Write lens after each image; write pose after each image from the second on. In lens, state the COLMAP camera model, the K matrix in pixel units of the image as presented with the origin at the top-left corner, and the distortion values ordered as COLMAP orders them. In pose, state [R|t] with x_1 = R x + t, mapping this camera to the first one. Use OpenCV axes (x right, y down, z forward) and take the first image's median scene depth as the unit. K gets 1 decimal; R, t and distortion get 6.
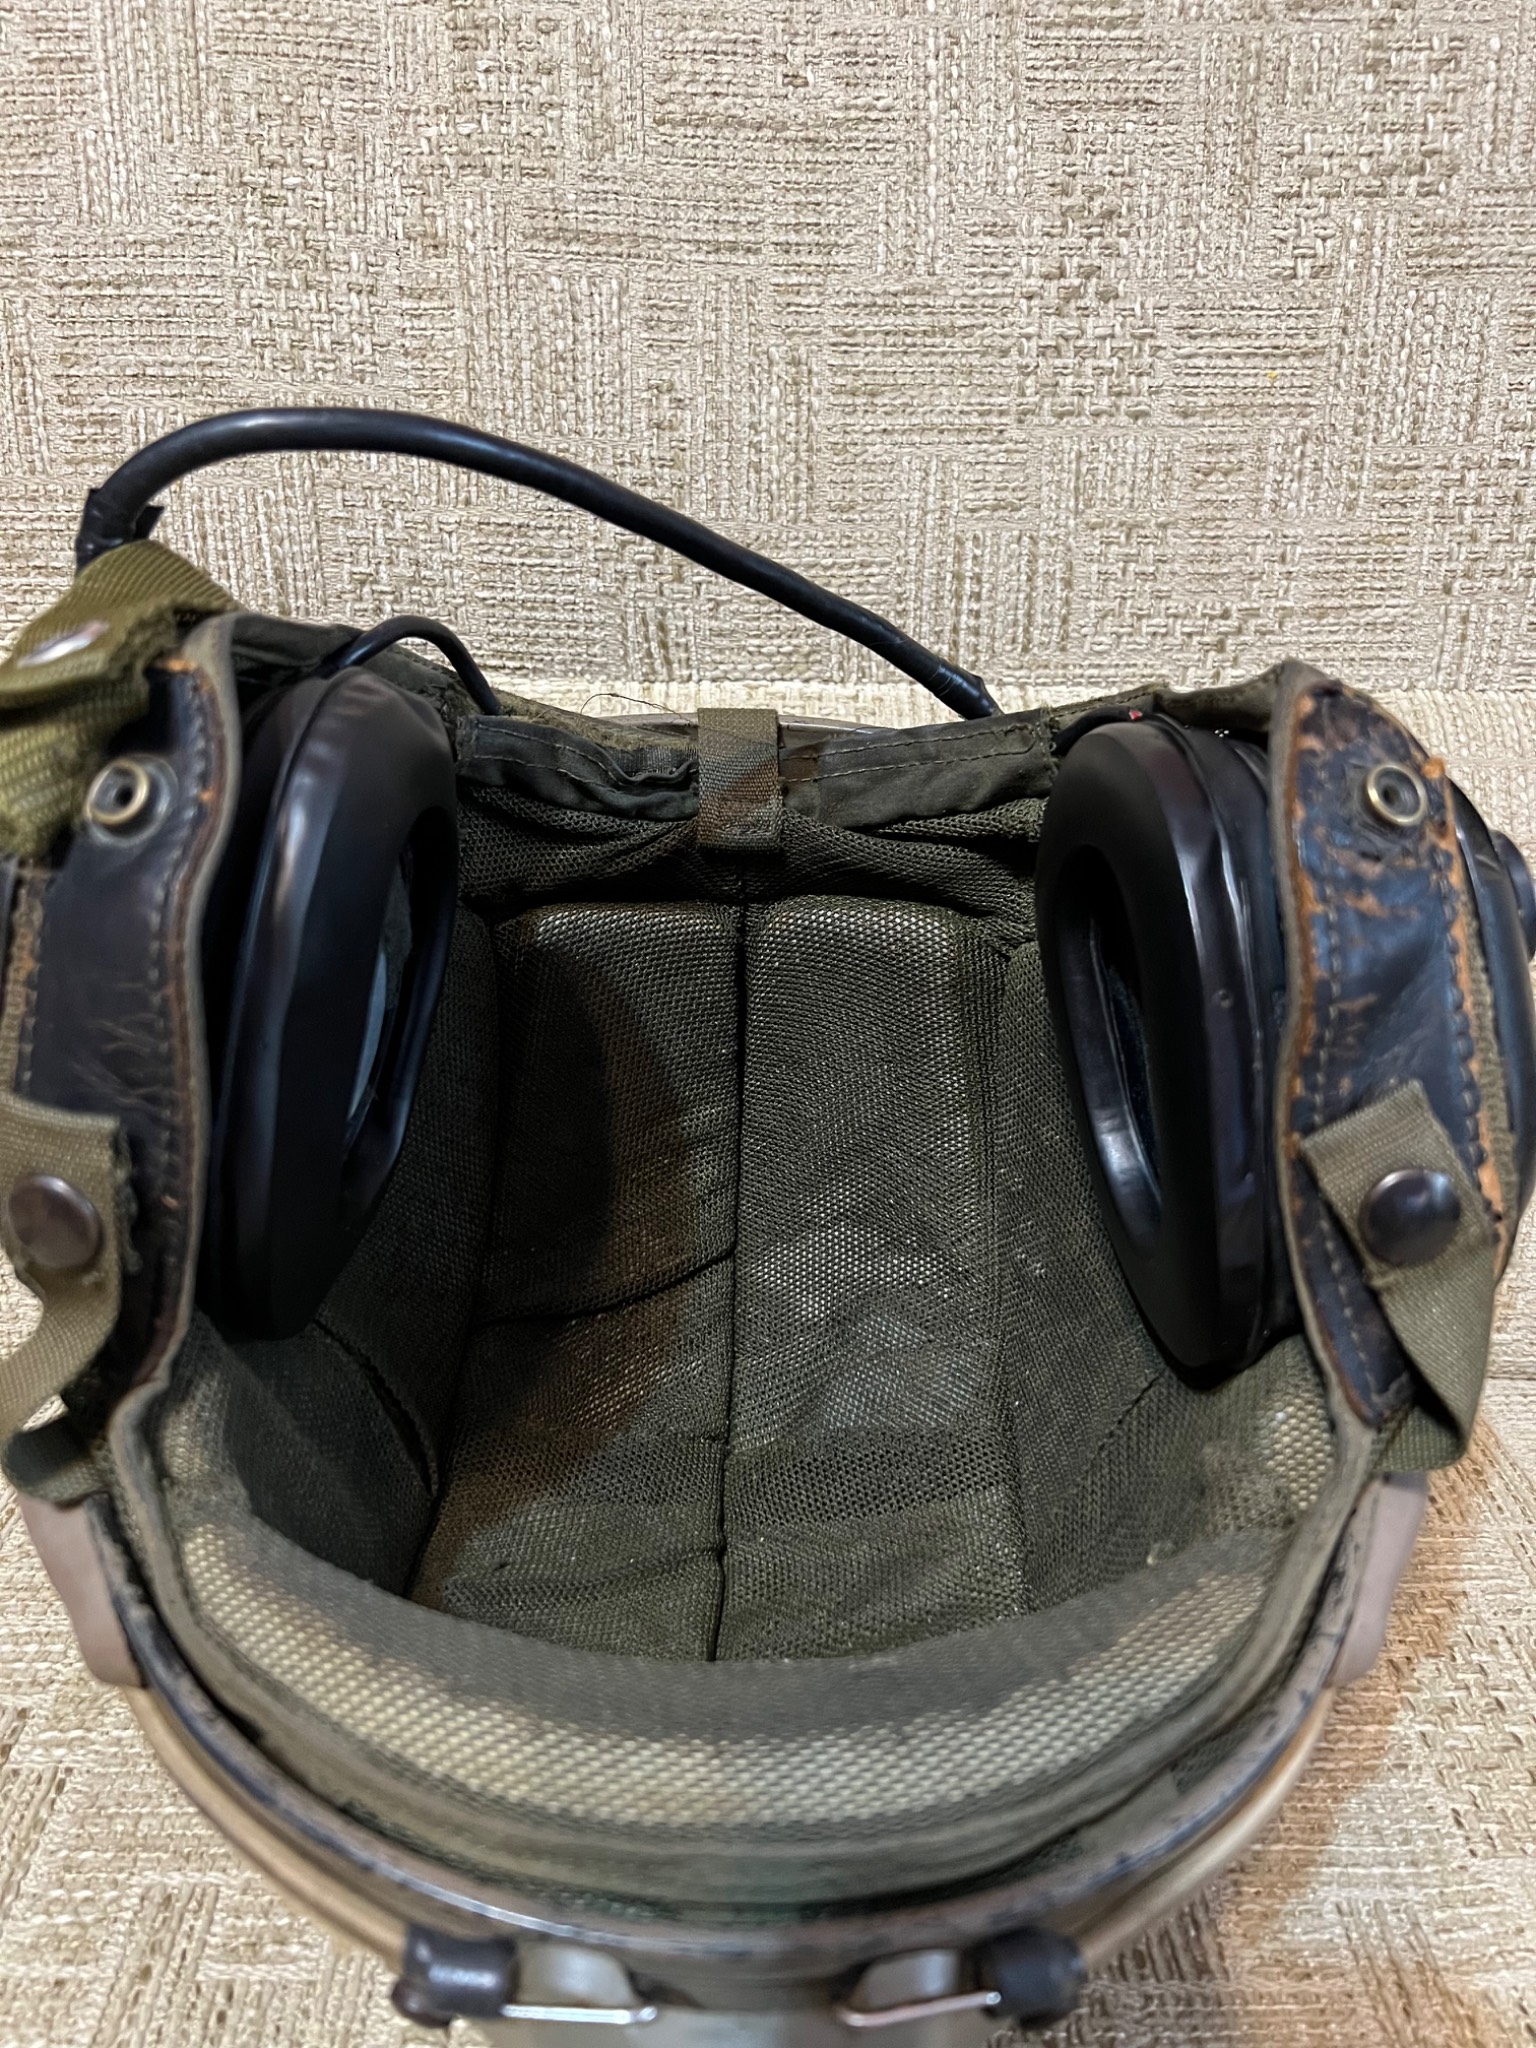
lens RADIAL K [[1573.6, 0, 773.3], [0, 1573.6, 1029.9], [0, 0, 1]] dist [0.025691, -0.044194]
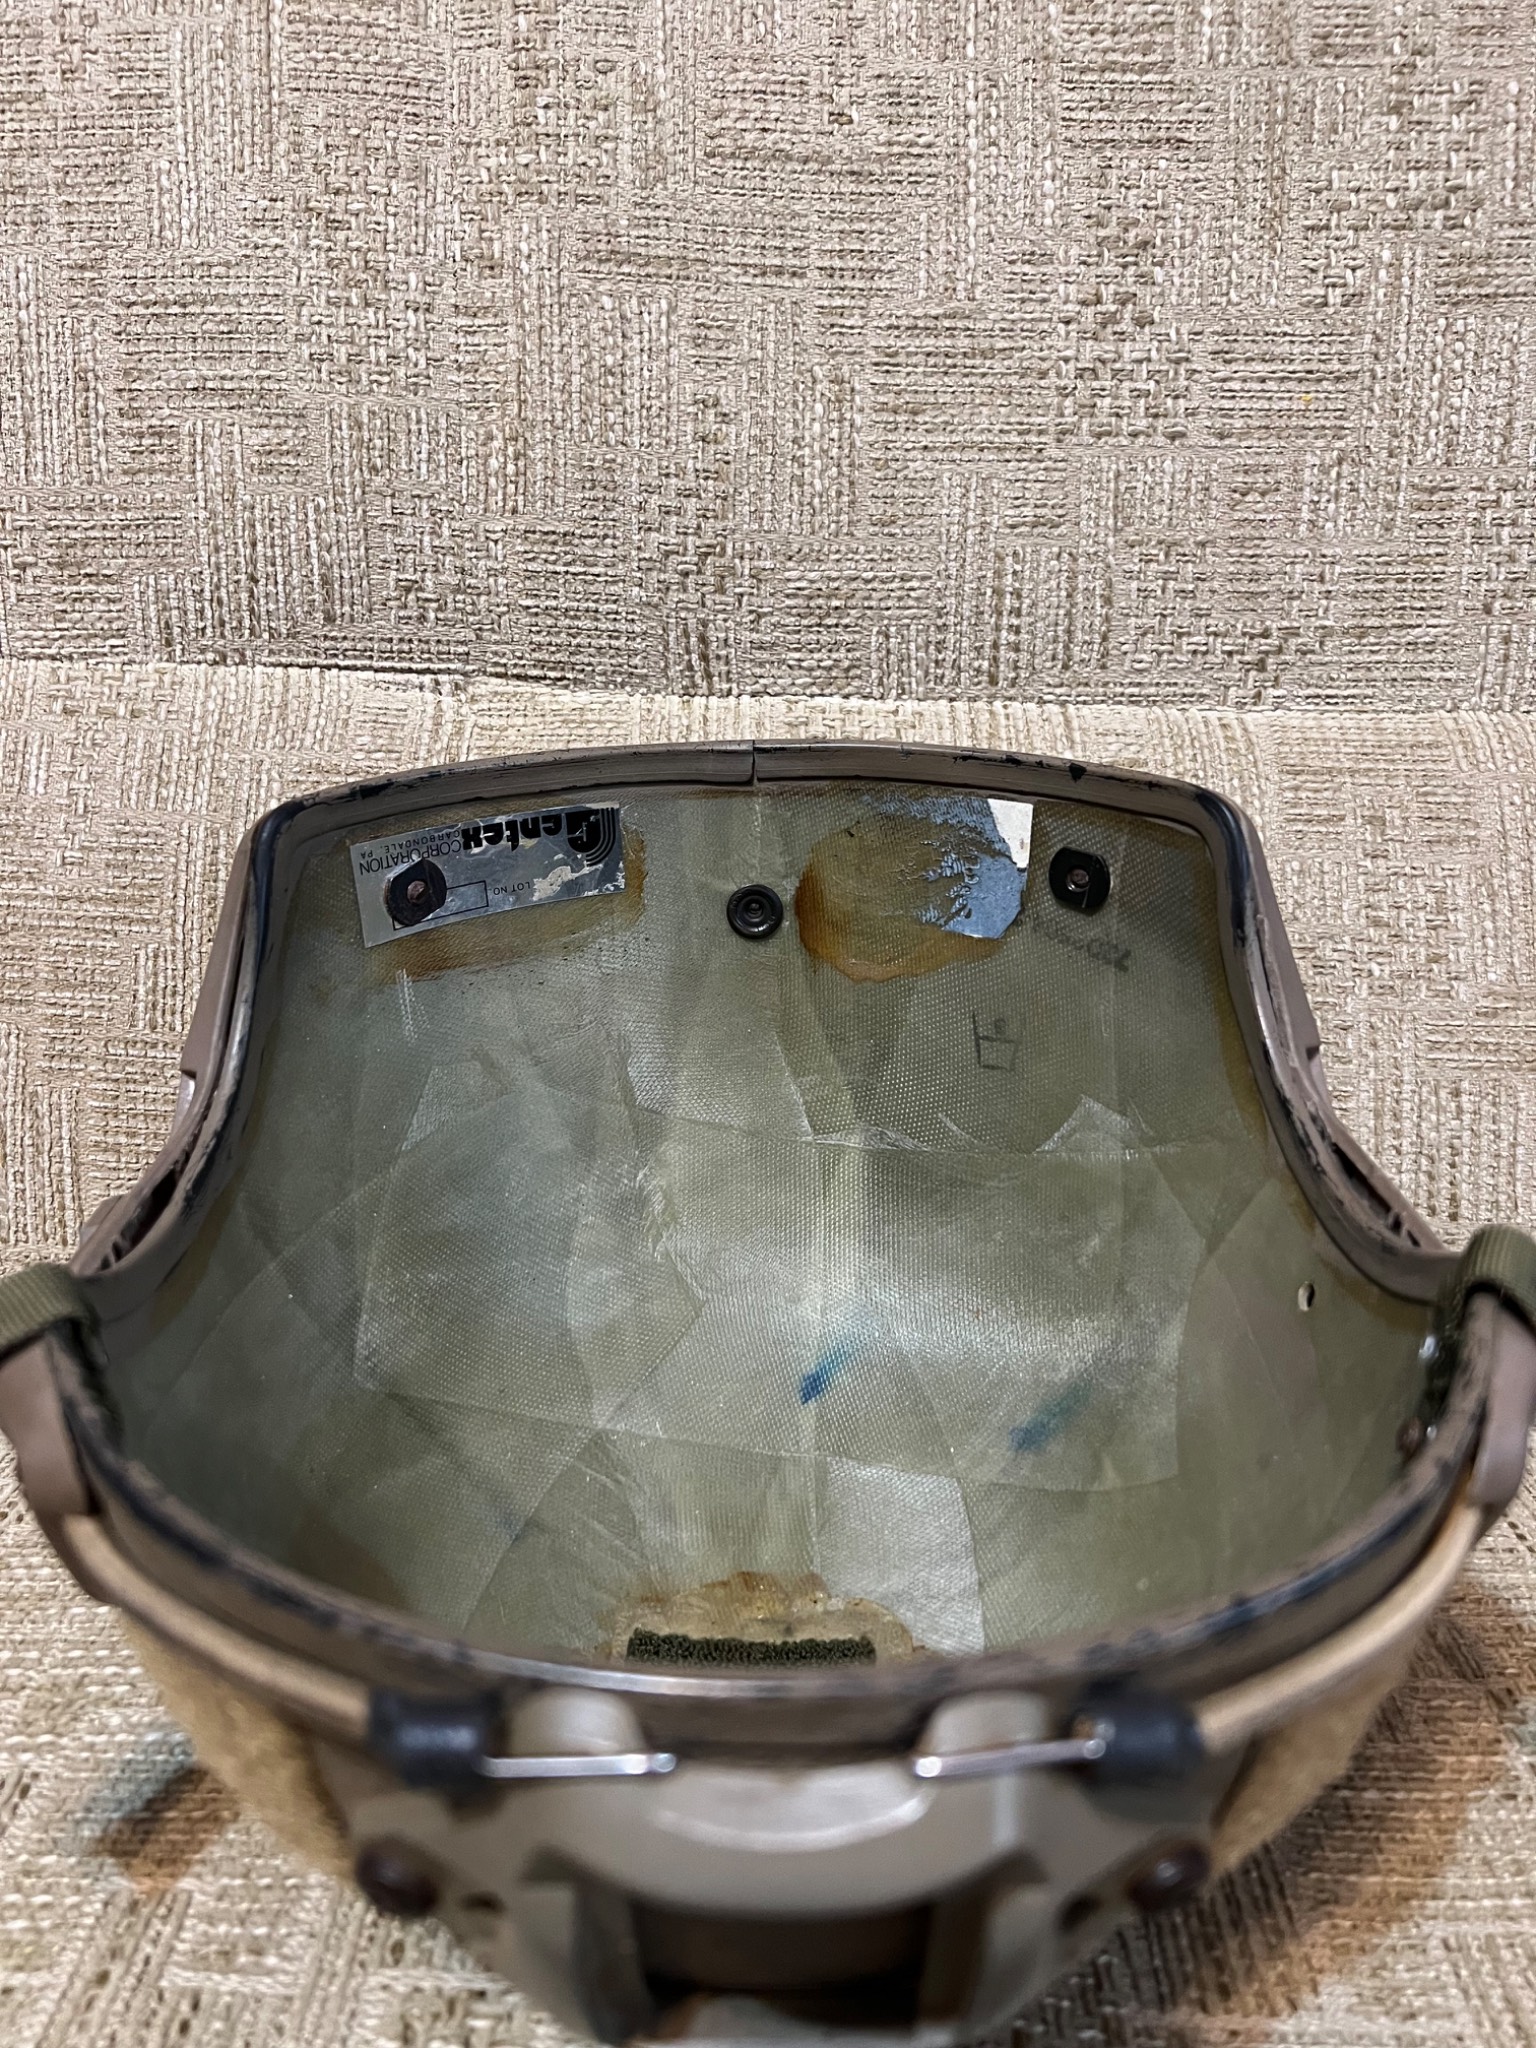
lens RADIAL K [[1563.5, 0, 778.5], [0, 1563.5, 1024.6], [0, 0, 1]] dist [0.022642, -0.037260]
pose [[0.999880, 0.009180, -0.012443, -0.008332], [-0.010670, 0.992034, -0.125515, 0.118195], [0.011191, 0.125632, 0.992014, 0.043938]]
